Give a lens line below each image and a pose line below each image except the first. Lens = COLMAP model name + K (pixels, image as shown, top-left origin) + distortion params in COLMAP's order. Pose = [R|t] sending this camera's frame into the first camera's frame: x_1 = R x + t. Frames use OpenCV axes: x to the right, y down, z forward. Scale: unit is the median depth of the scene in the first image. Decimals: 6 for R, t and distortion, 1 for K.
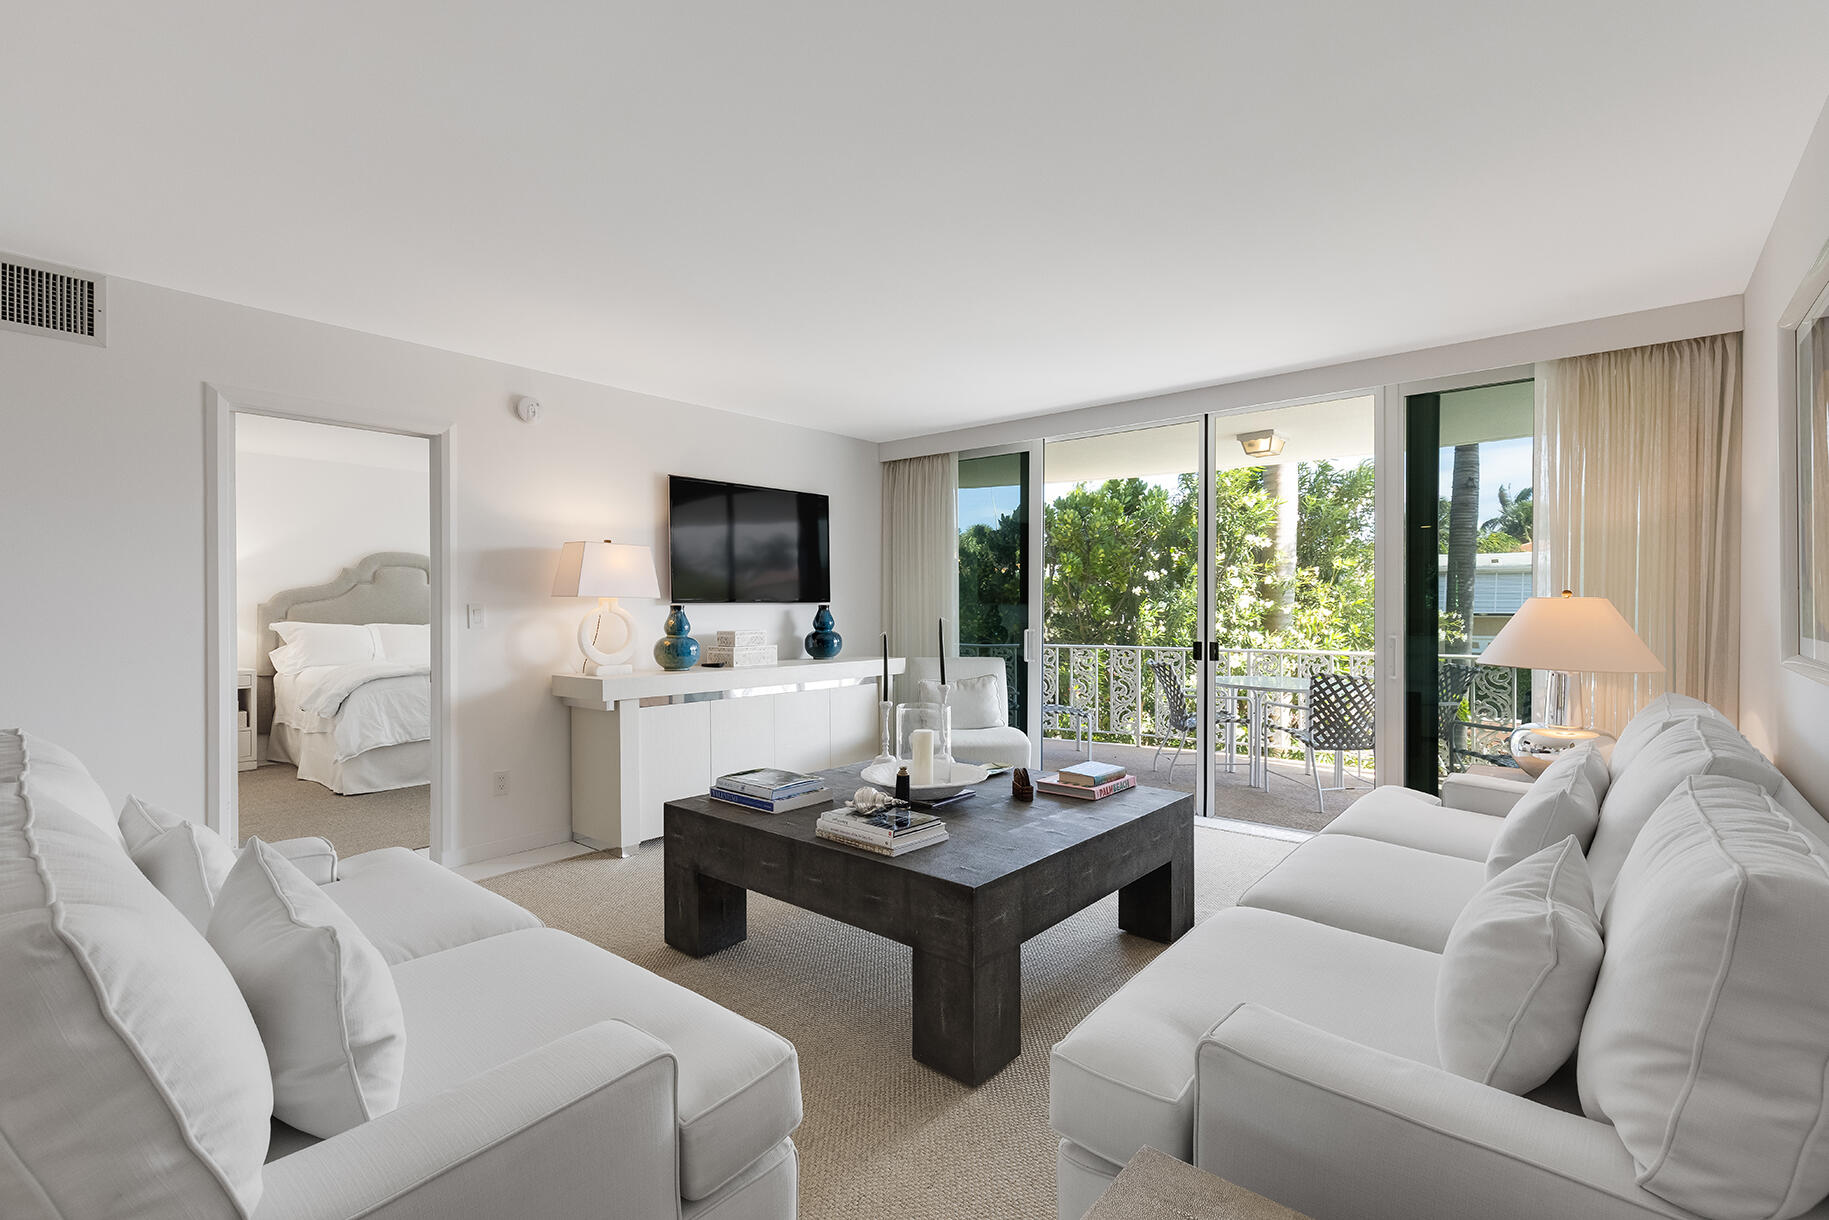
lens RADIAL K [[828.7, 0, 914.6], [0, 828.7, 616.1], [0, 0, 1]] dist [0.002104, 0.000227]
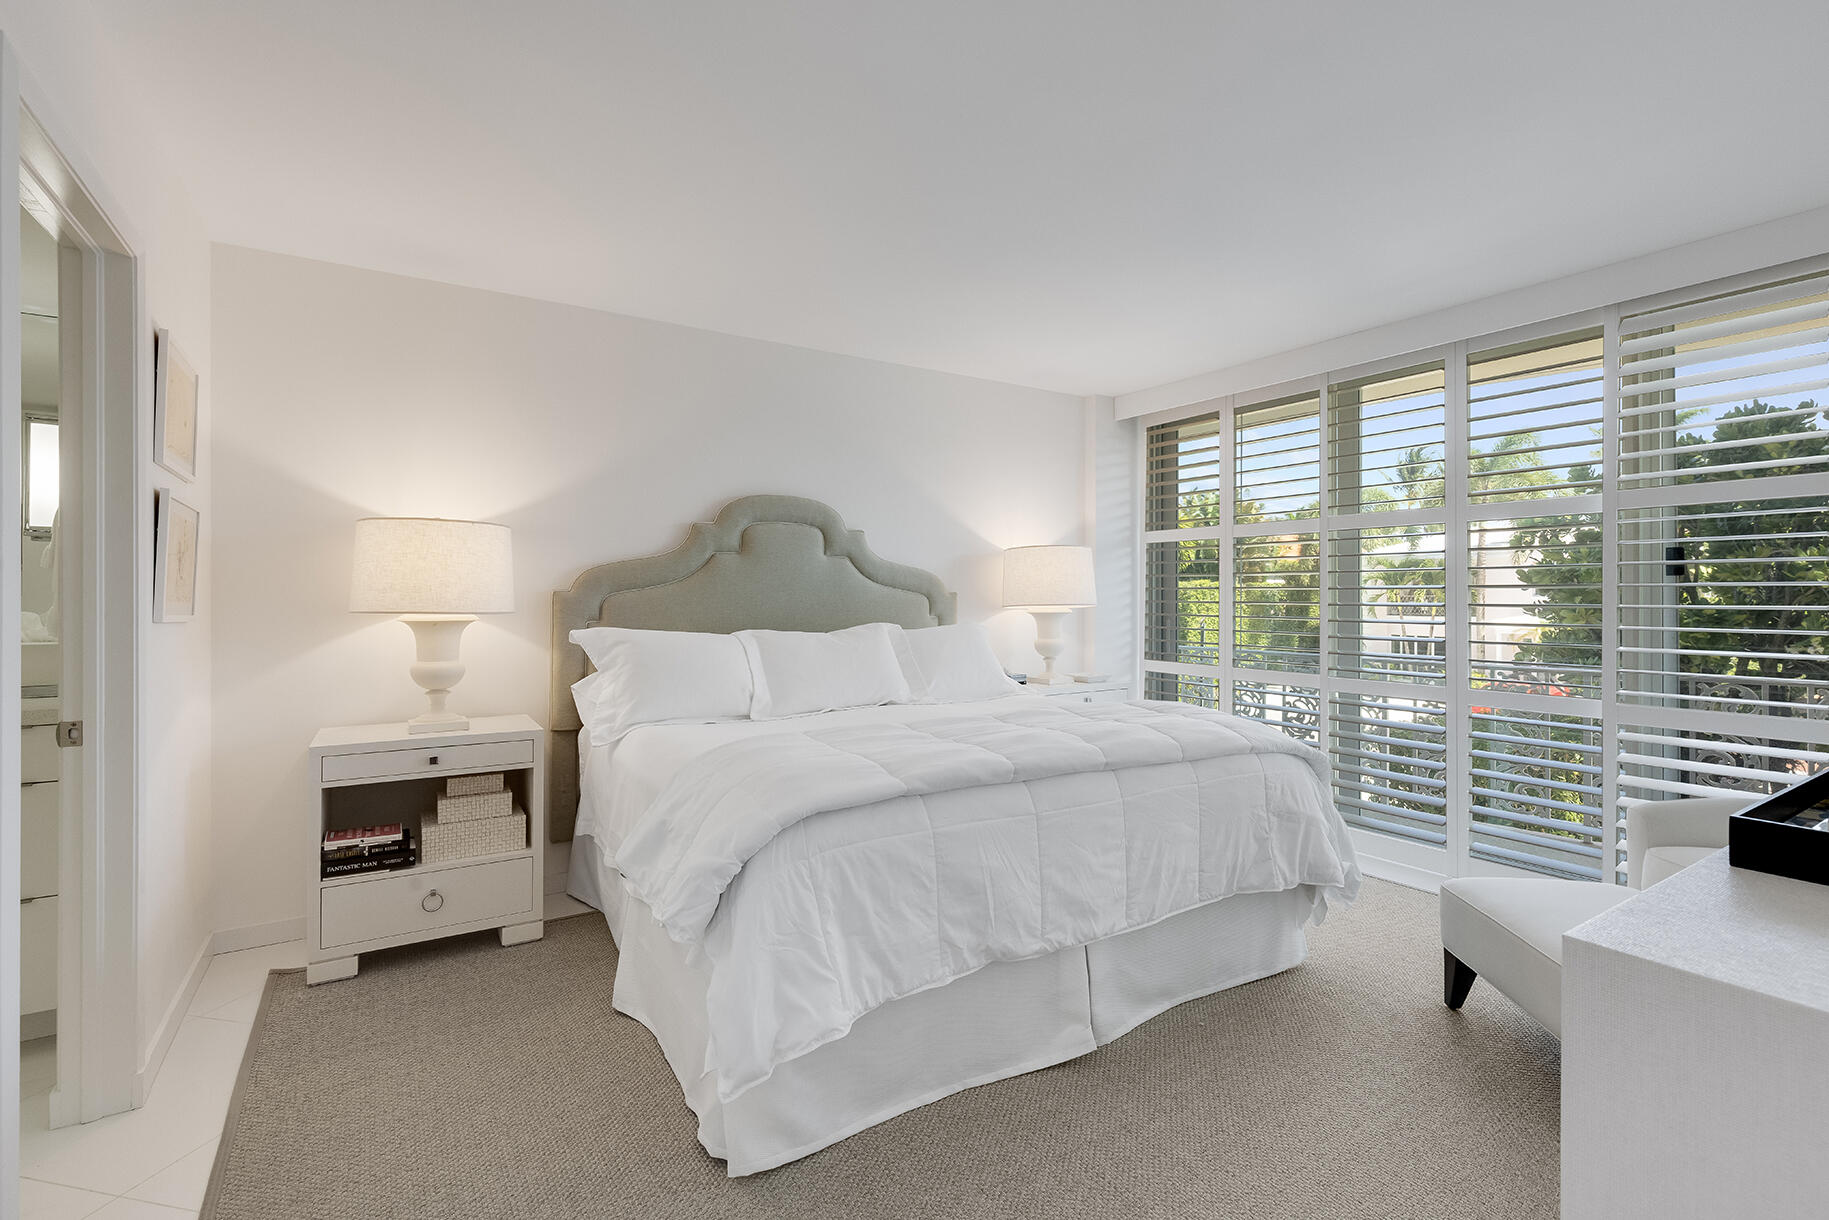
lens RADIAL K [[828.7, 0, 916.2], [0, 828.7, 606.4], [0, 0, 1]] dist [0.002104, 0.000227]
pose [[0.954674, 0.004167, -0.297625, -0.428706], [-0.004002, 0.999991, 0.001165, -0.006863], [0.297628, 0.000079, 0.954682, 0.584183]]
